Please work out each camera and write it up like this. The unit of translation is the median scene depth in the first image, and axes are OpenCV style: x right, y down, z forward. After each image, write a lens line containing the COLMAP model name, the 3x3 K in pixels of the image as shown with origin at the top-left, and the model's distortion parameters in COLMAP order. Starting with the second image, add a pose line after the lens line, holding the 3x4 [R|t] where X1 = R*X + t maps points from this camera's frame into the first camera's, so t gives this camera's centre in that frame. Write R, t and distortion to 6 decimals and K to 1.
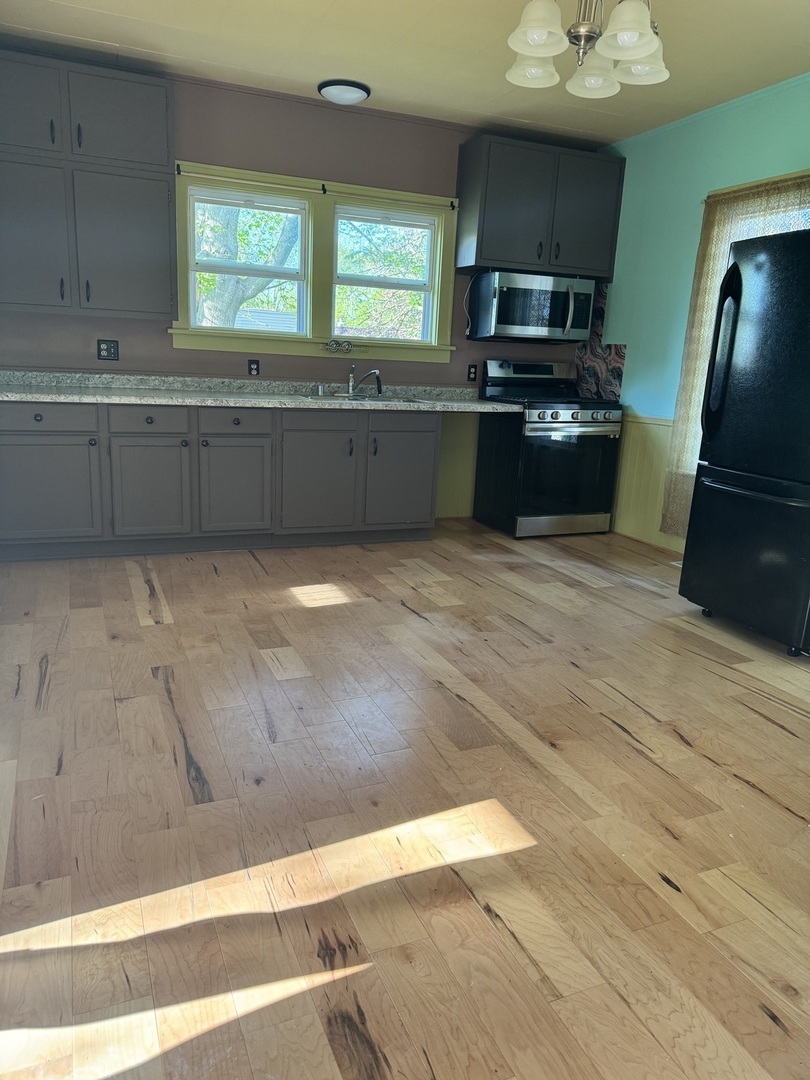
lens RADIAL K [[765.4, 0, 402.7], [0, 765.4, 543.1], [0, 0, 1]] dist [0.009178, 0.002689]
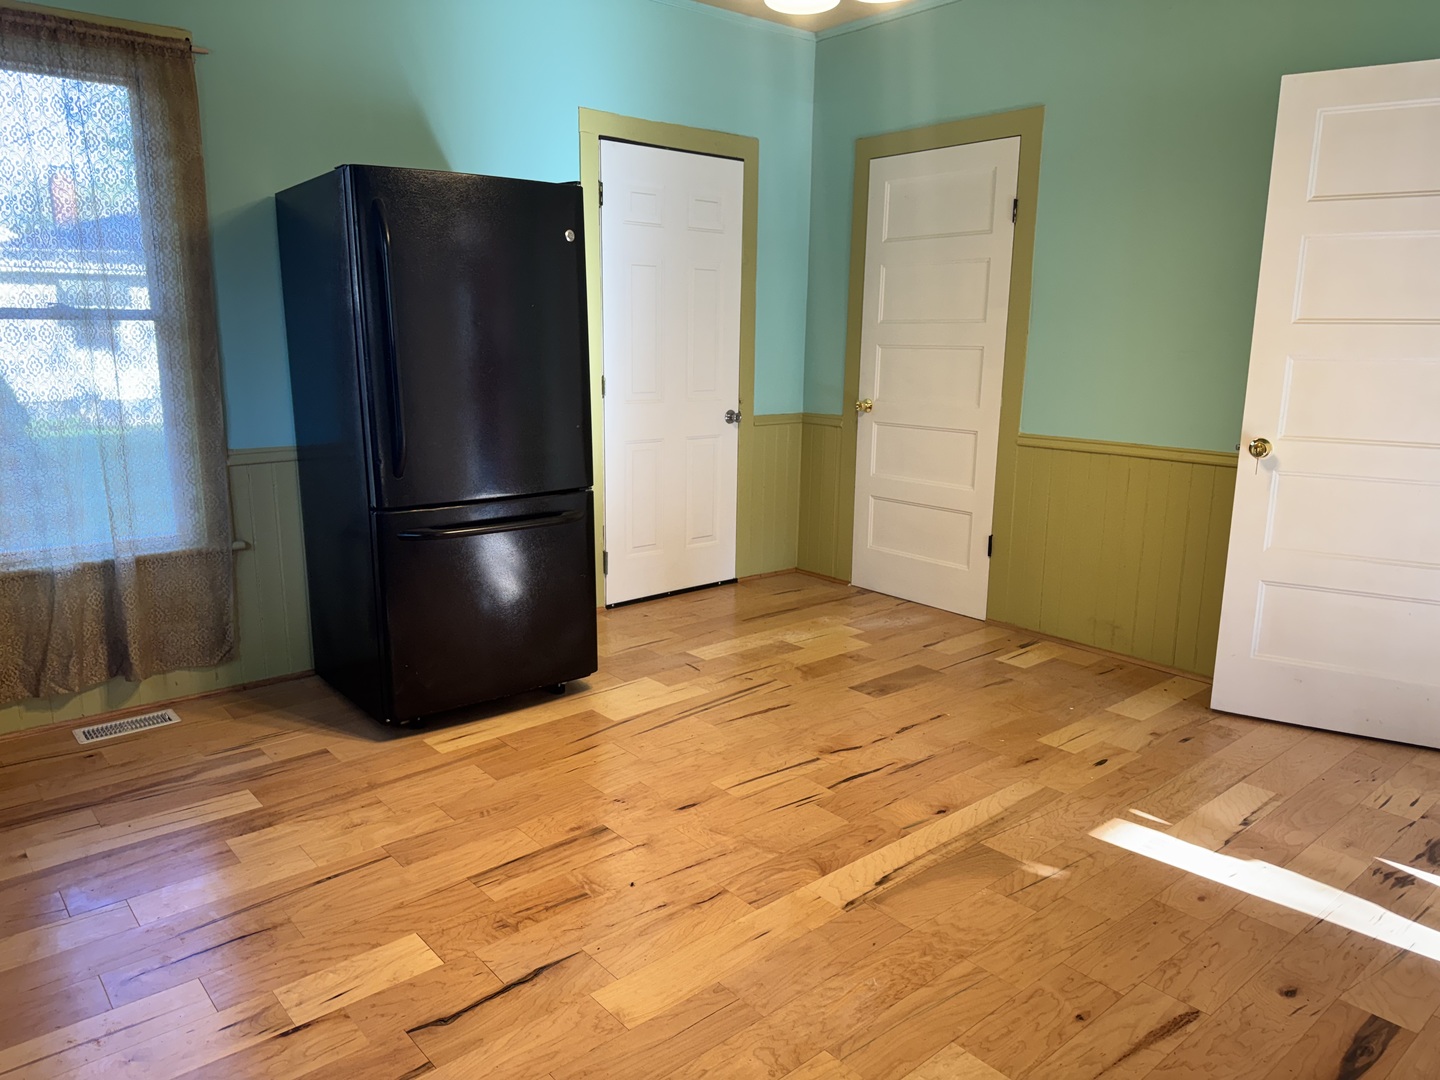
lens RADIAL K [[1020.5, 0, 716.7], [0, 1020.5, 537.3], [0, 0, 1]] dist [0.009178, 0.002689]
pose [[-0.300584, -0.247816, 0.920998, -0.616636], [0.207284, 0.925598, 0.316704, -0.381765], [-0.930958, 0.286104, -0.226851, 1.217386]]
